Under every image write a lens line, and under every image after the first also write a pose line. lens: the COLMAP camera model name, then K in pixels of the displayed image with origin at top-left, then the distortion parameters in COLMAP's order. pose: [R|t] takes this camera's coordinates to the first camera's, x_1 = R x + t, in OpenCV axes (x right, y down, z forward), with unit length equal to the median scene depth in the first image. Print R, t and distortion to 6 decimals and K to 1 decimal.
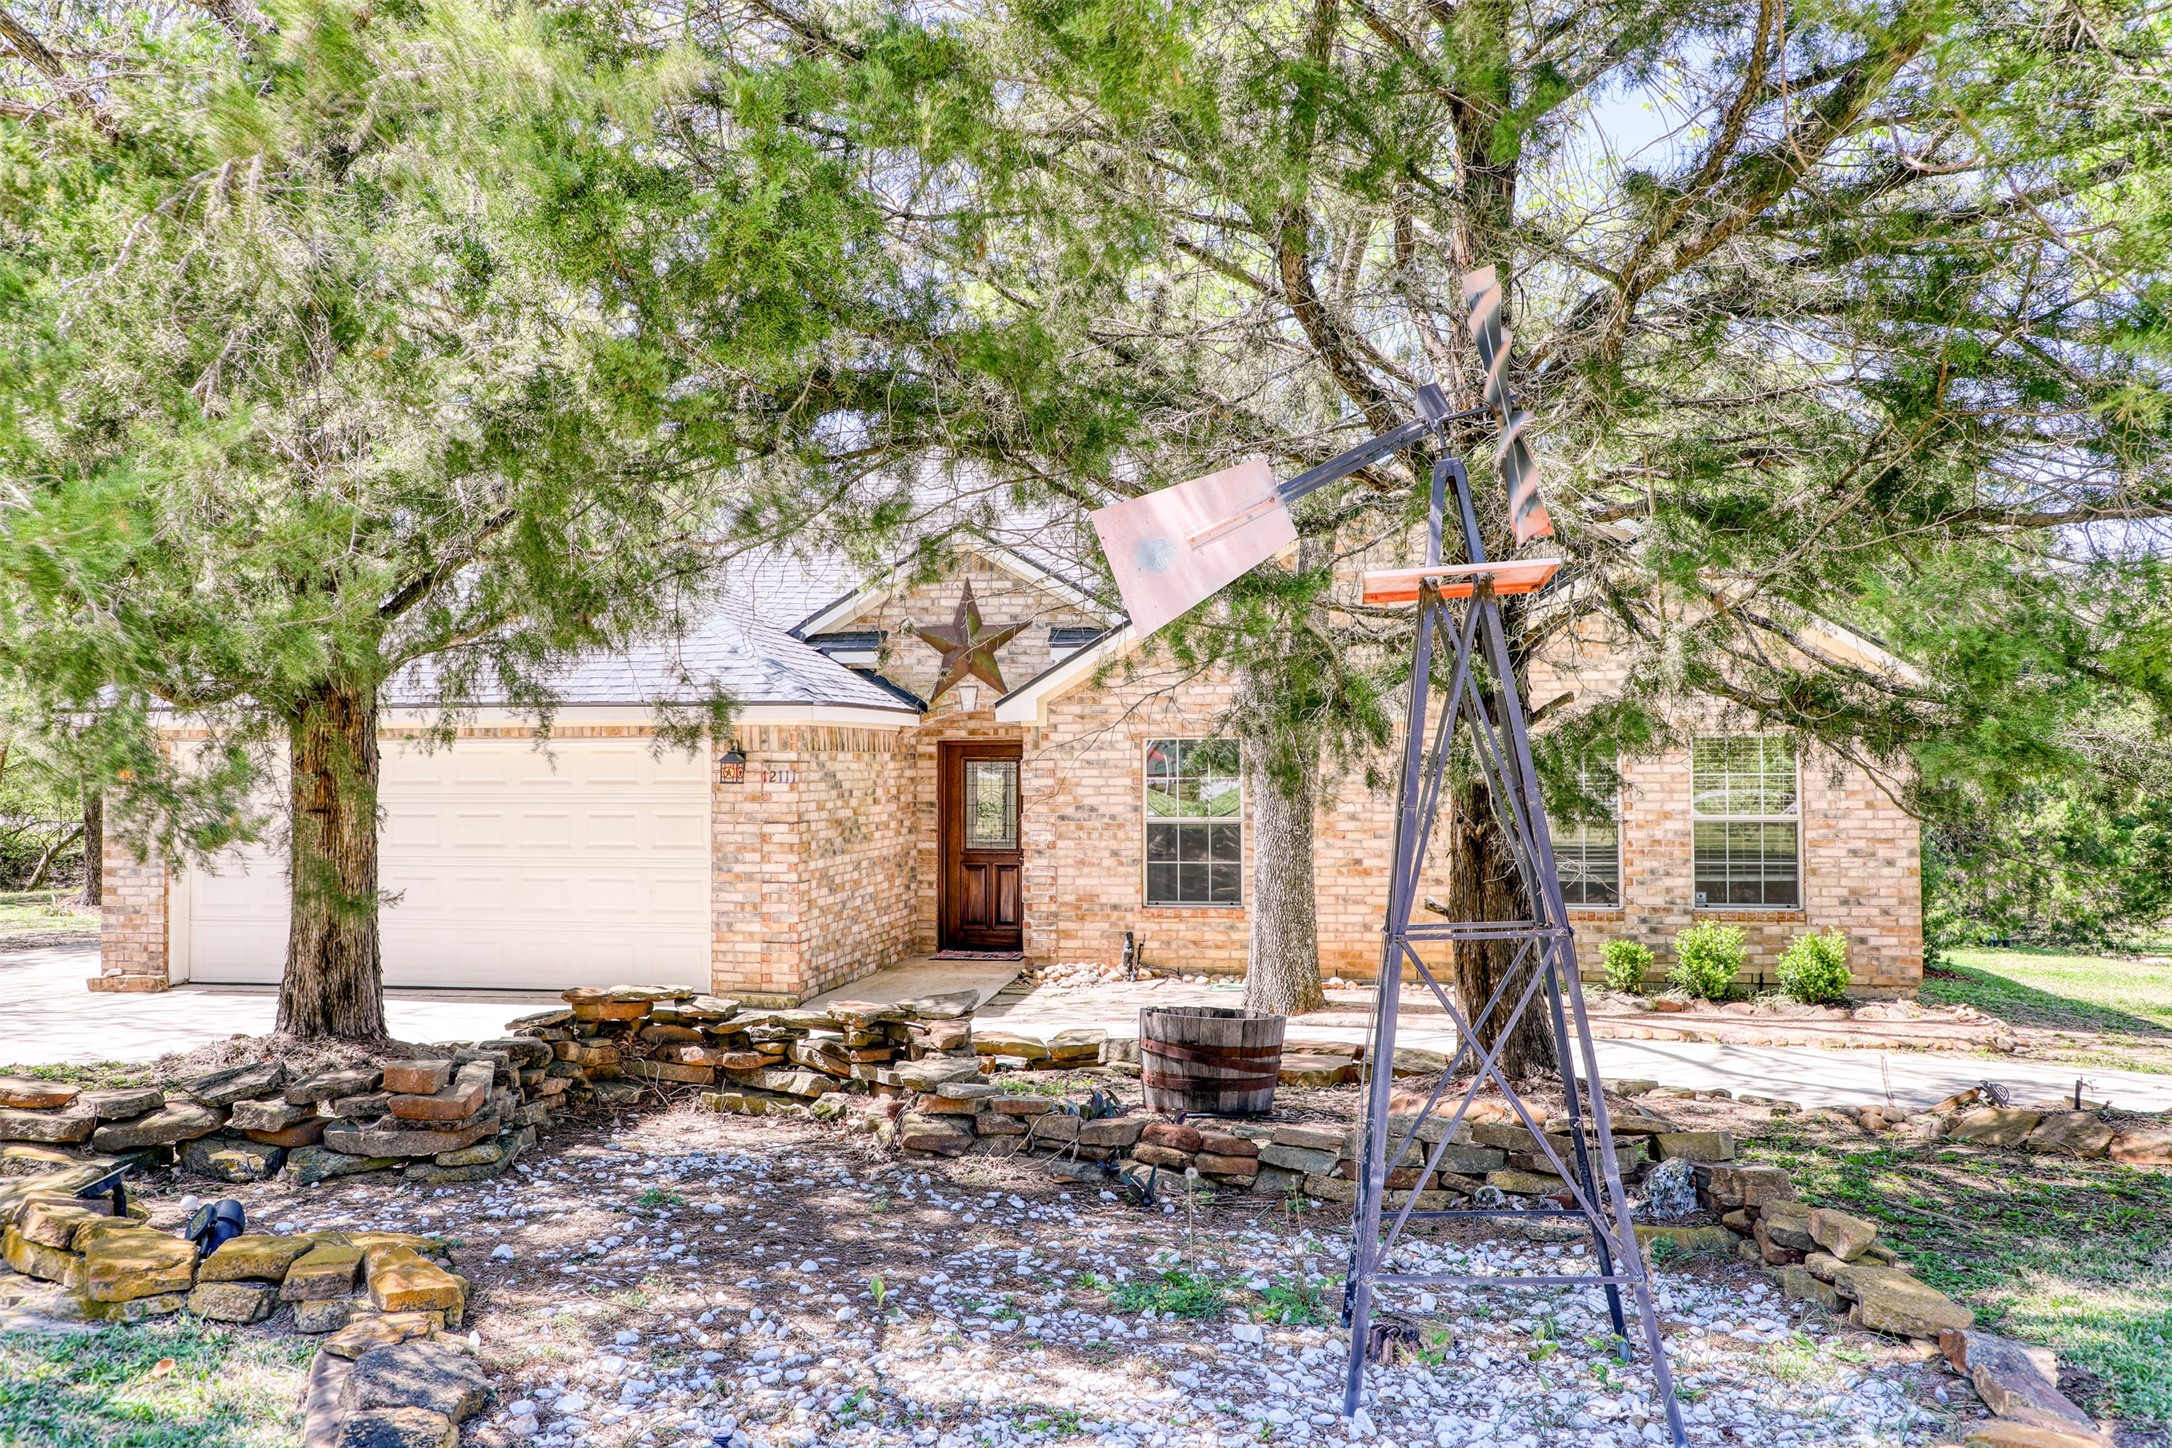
lens RADIAL K [[1971.0, 0, 1086.0], [0, 1971.0, 724.0], [0, 0, 1]] dist [-0.008040, 0.001090]
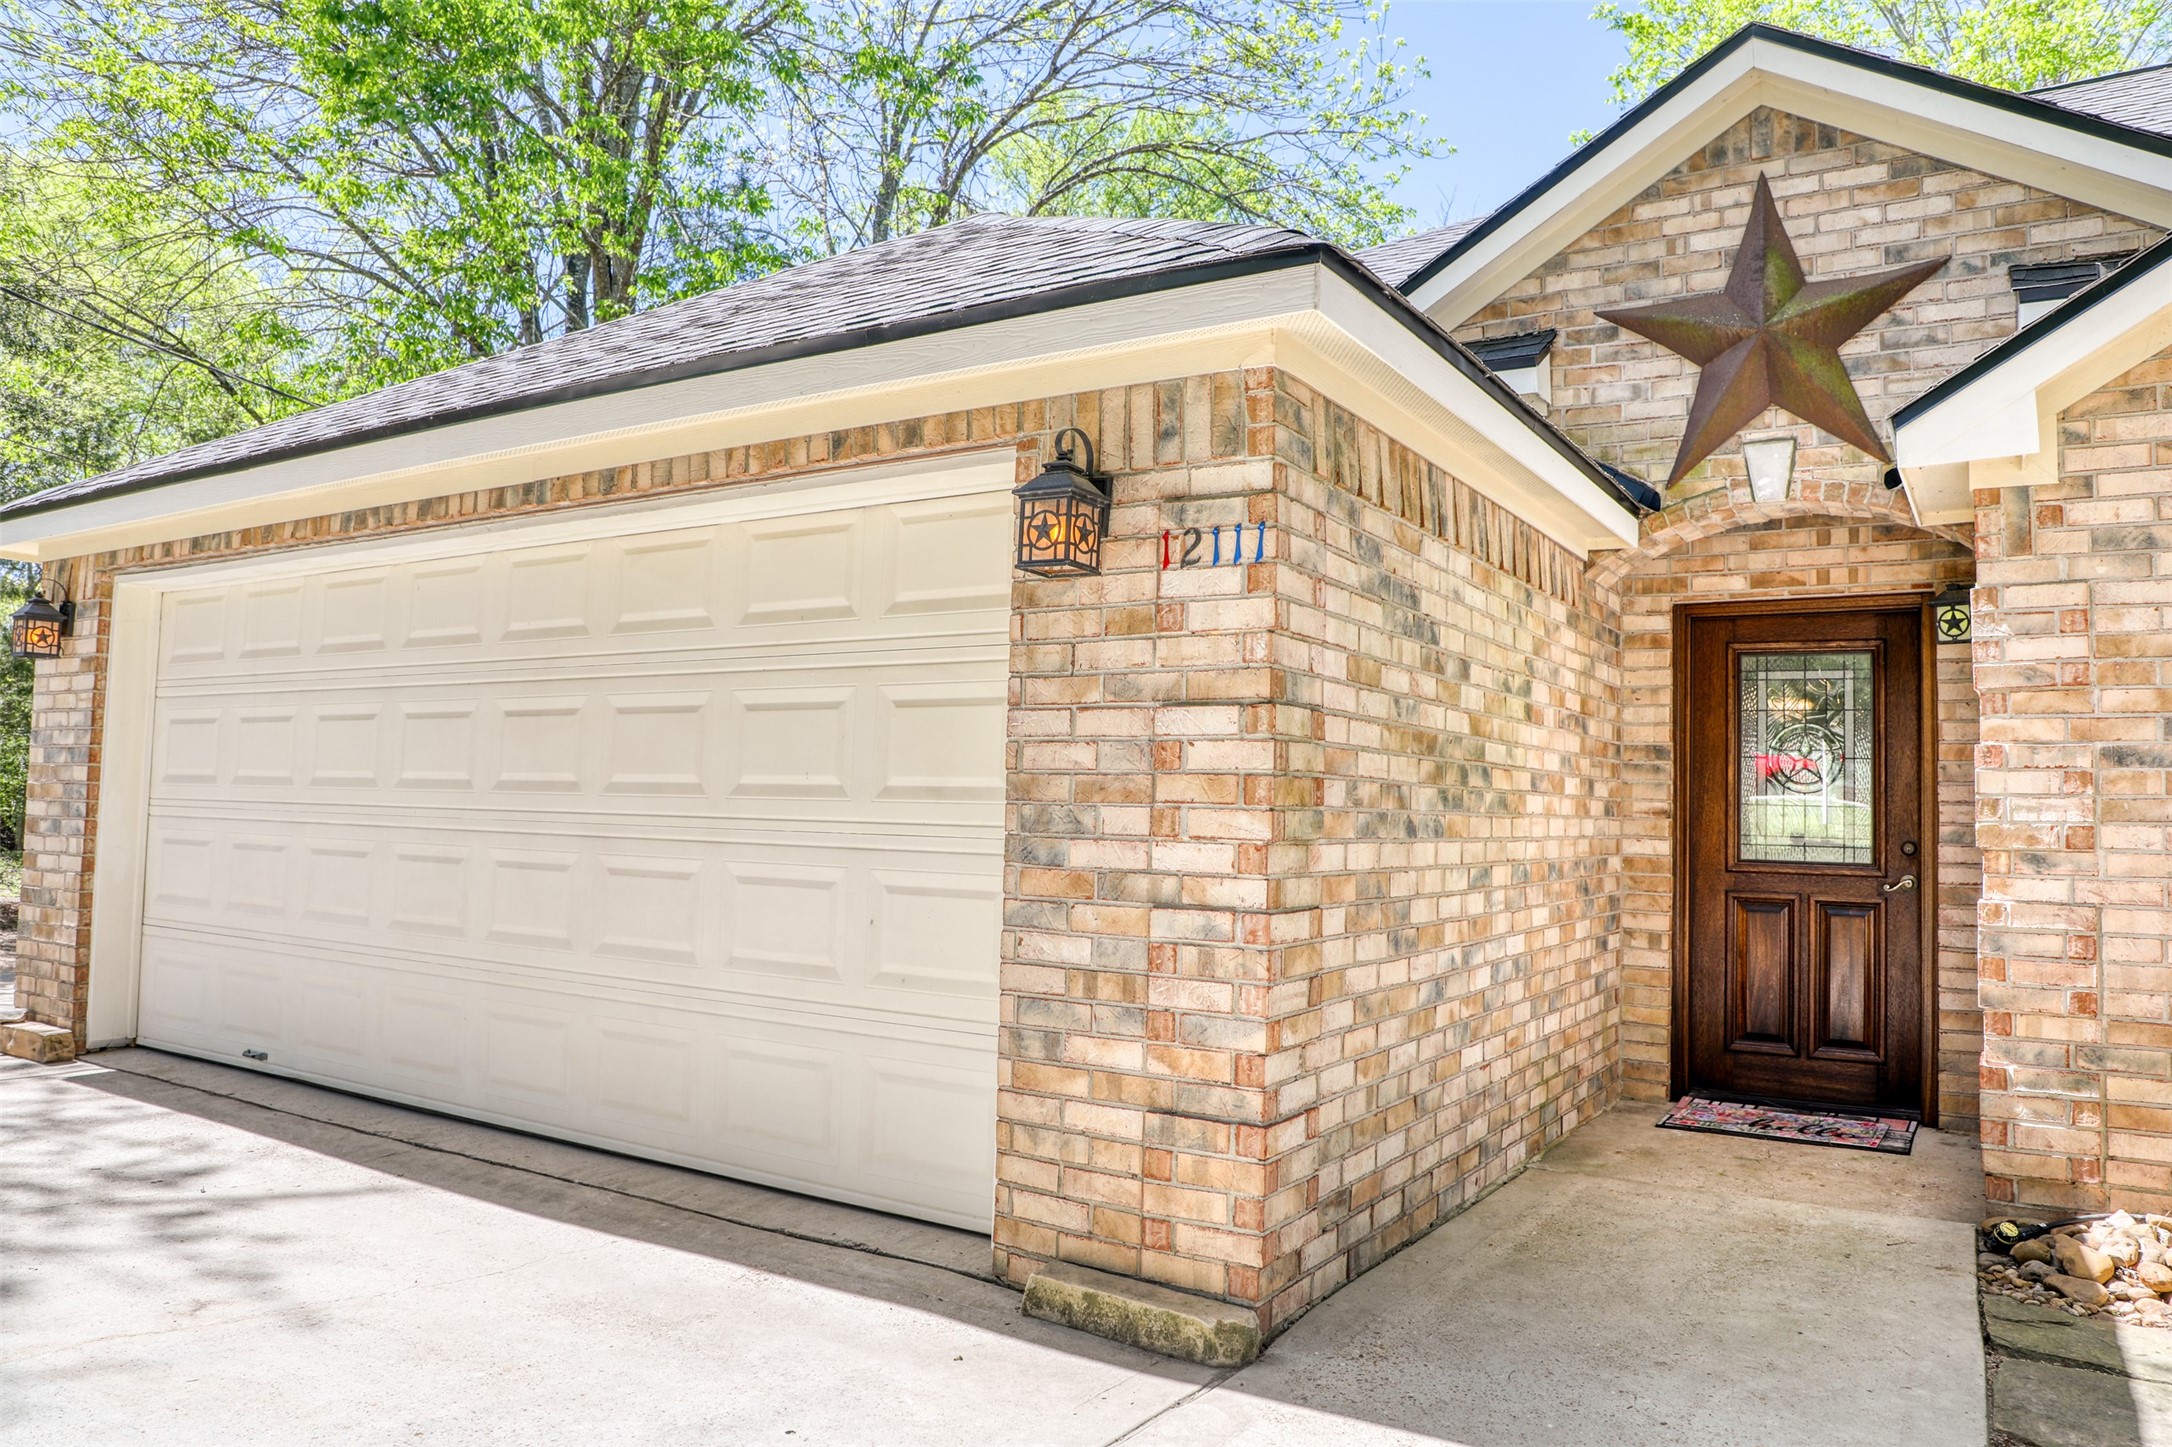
lens RADIAL K [[1466.1, 0, 1082.6], [0, 1466.1, 713.3], [0, 0, 1]] dist [-0.073517, 0.034637]
pose [[0.928325, 0.000832, -0.371768, -0.080307], [-0.024823, 0.997905, -0.059750, 0.056486], [0.370939, 0.064696, 0.926401, 0.687621]]
